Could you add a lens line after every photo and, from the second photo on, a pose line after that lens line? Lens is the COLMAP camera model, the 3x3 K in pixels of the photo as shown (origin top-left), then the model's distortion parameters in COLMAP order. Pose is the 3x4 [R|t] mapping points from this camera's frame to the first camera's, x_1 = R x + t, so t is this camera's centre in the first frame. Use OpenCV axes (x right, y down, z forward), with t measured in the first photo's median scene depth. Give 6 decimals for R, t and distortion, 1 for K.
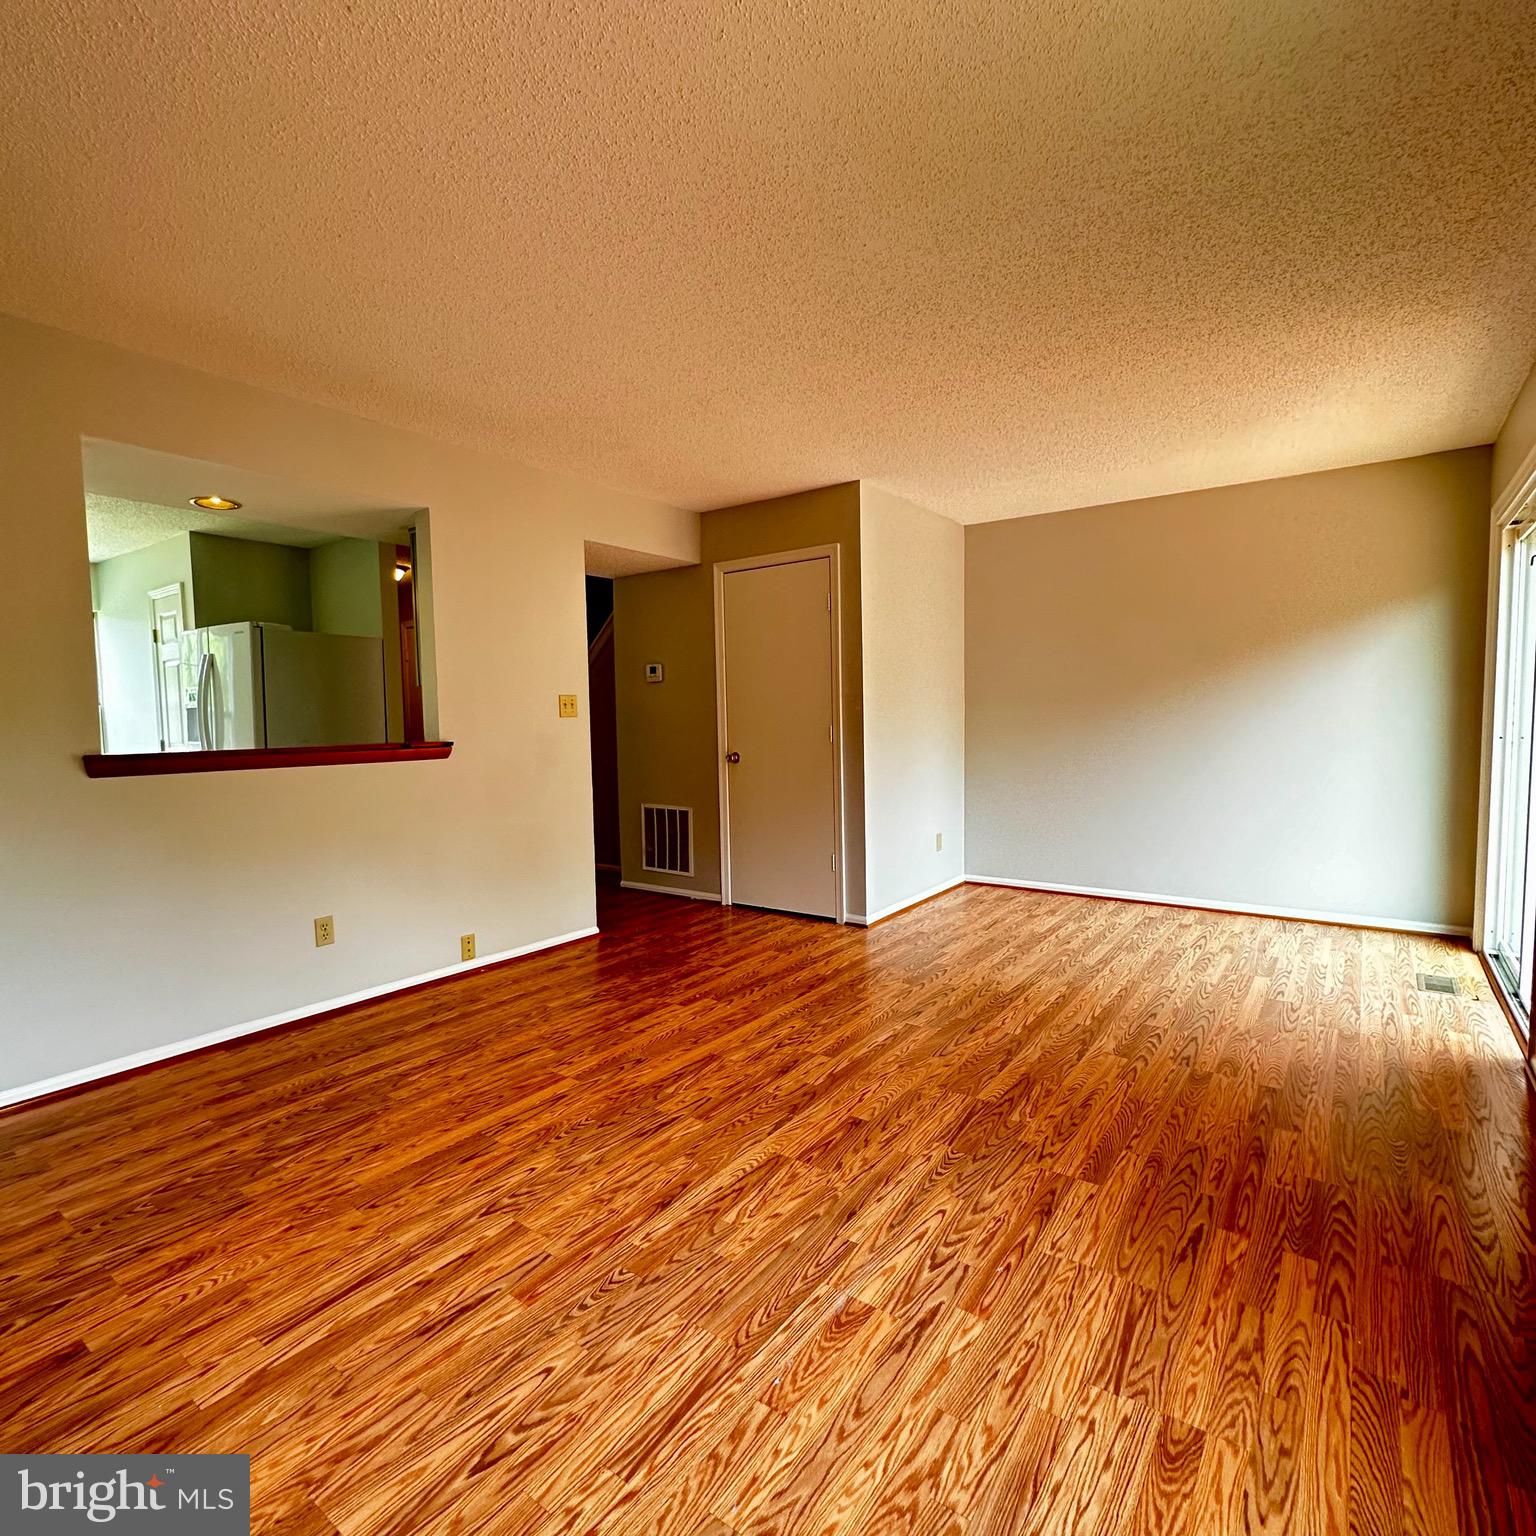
lens RADIAL K [[828.8, 0, 768.0], [0, 828.8, 768.4], [0, 0, 1]] dist [0.000572, 0.000383]
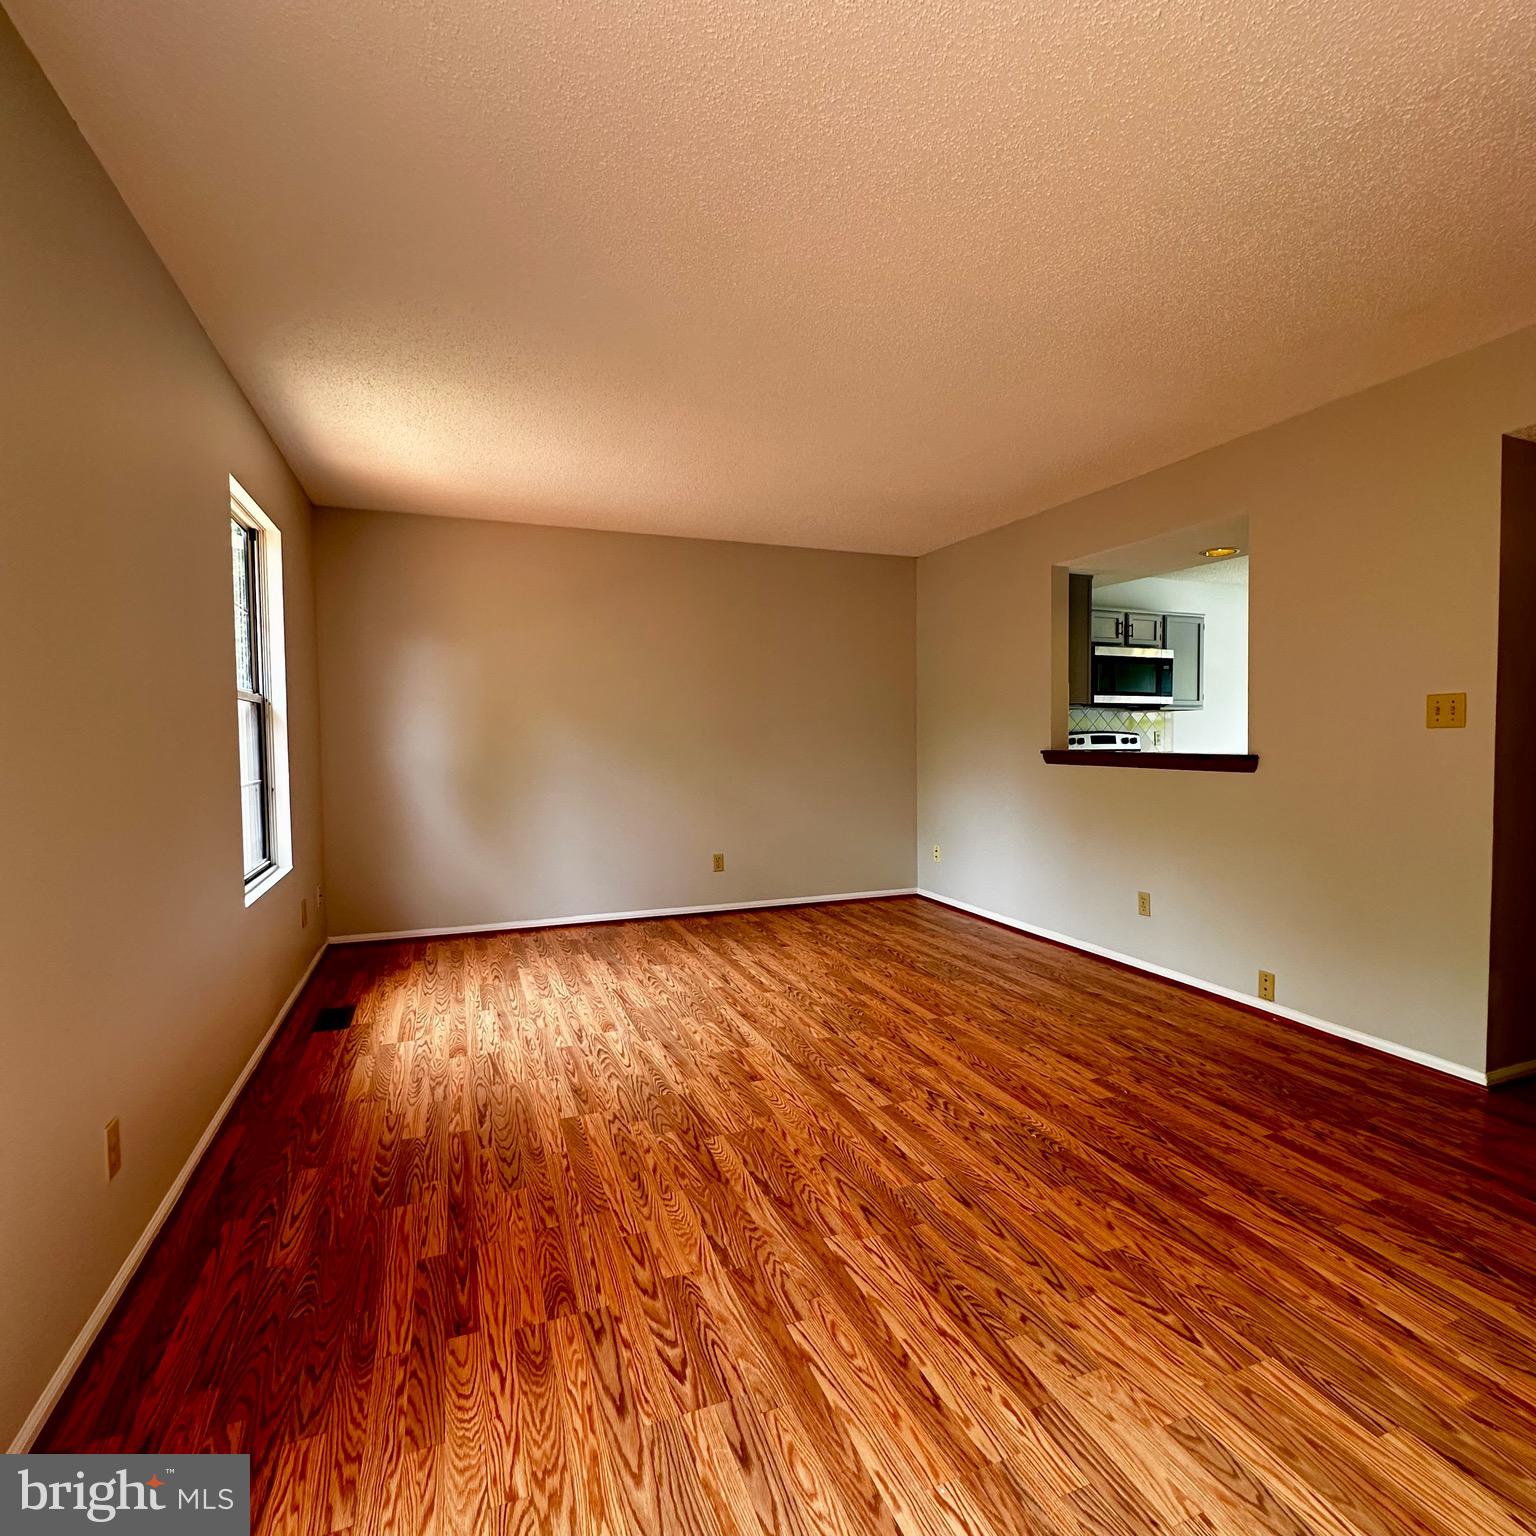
lens RADIAL K [[828.8, 0, 768.5], [0, 828.8, 766.6], [0, 0, 1]] dist [0.000572, 0.000383]
pose [[-0.549586, 0.050912, -0.833885, 1.031272], [-0.034822, 0.995878, 0.083752, -0.117079], [0.834711, 0.075066, -0.545548, 1.578771]]
